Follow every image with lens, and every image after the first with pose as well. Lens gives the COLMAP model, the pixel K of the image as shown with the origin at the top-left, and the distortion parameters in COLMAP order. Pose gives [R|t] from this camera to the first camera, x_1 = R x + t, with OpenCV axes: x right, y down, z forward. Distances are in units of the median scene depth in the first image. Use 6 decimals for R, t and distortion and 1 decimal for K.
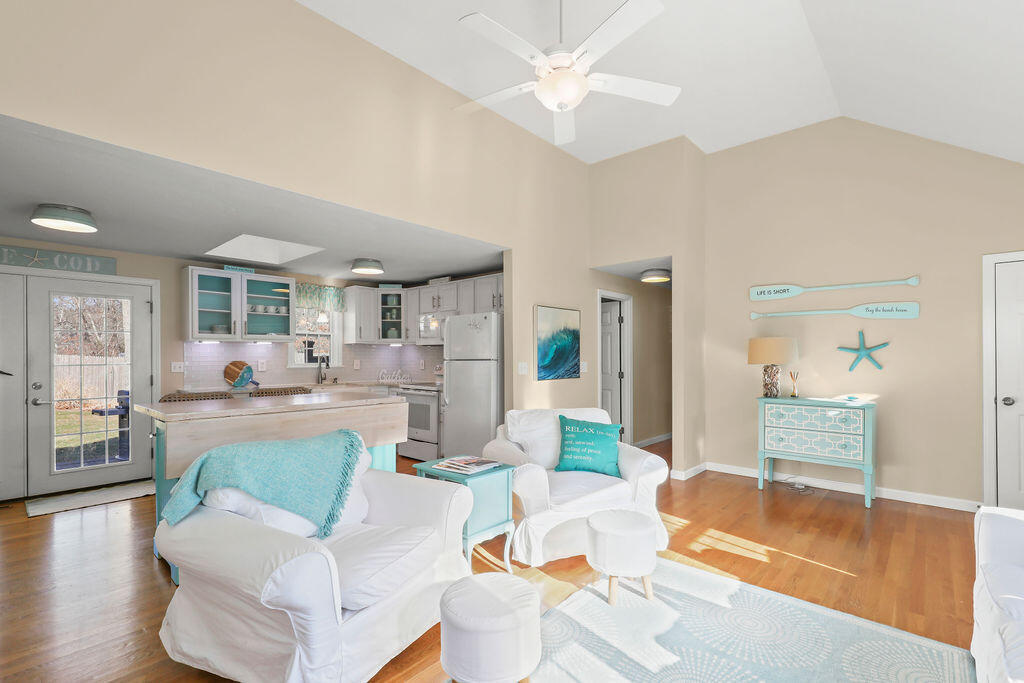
lens RADIAL K [[463.6, 0, 518.1], [0, 463.6, 356.0], [0, 0, 1]] dist [-0.000289, 0.000701]
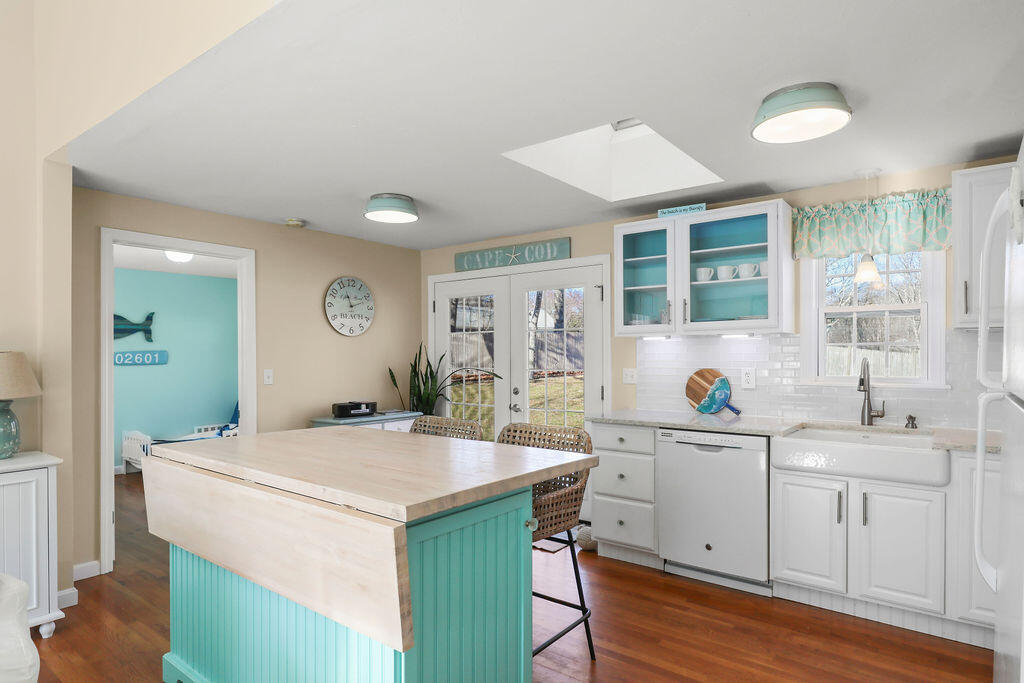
lens RADIAL K [[585.9, 0, 508.8], [0, 585.9, 359.1], [0, 0, 1]] dist [0.006760, 0.000386]
pose [[0.050982, 0.012742, -0.998618, 0.074431], [0.005591, 0.999899, 0.013044, -0.008188], [0.998684, -0.006249, 0.050905, 0.470417]]
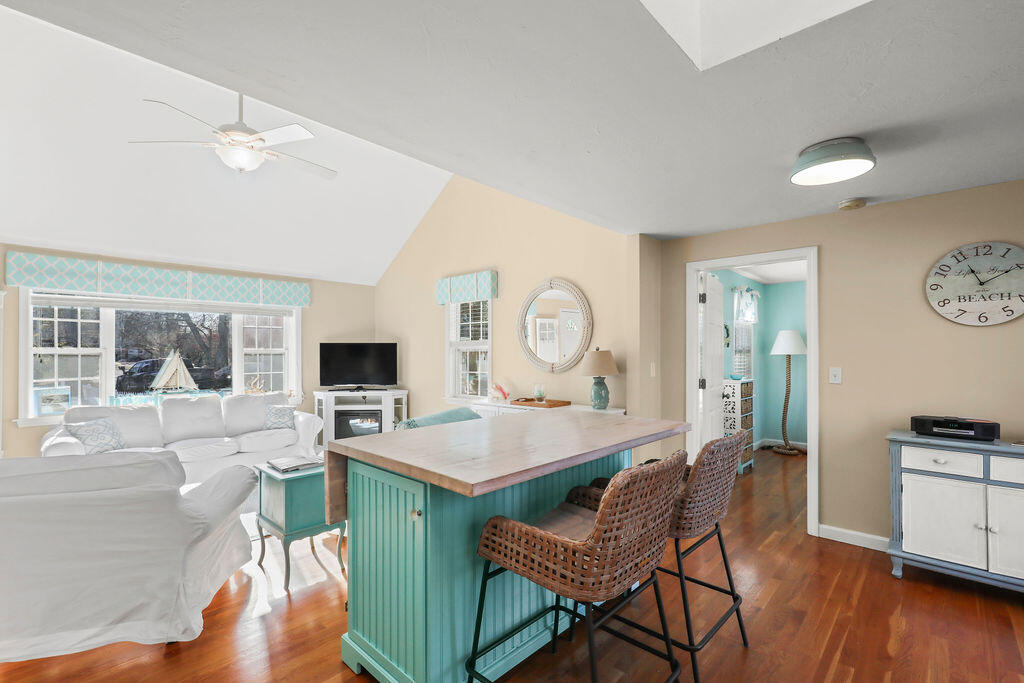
lens RADIAL K [[463.6, 0, 511.3], [0, 463.6, 348.7], [0, 0, 1]] dist [-0.000289, 0.000701]
pose [[-0.999359, 0.005868, 0.035326, -0.531676], [0.005470, 0.999921, -0.011356, -0.004402], [-0.035390, -0.011155, -0.999311, 0.935960]]
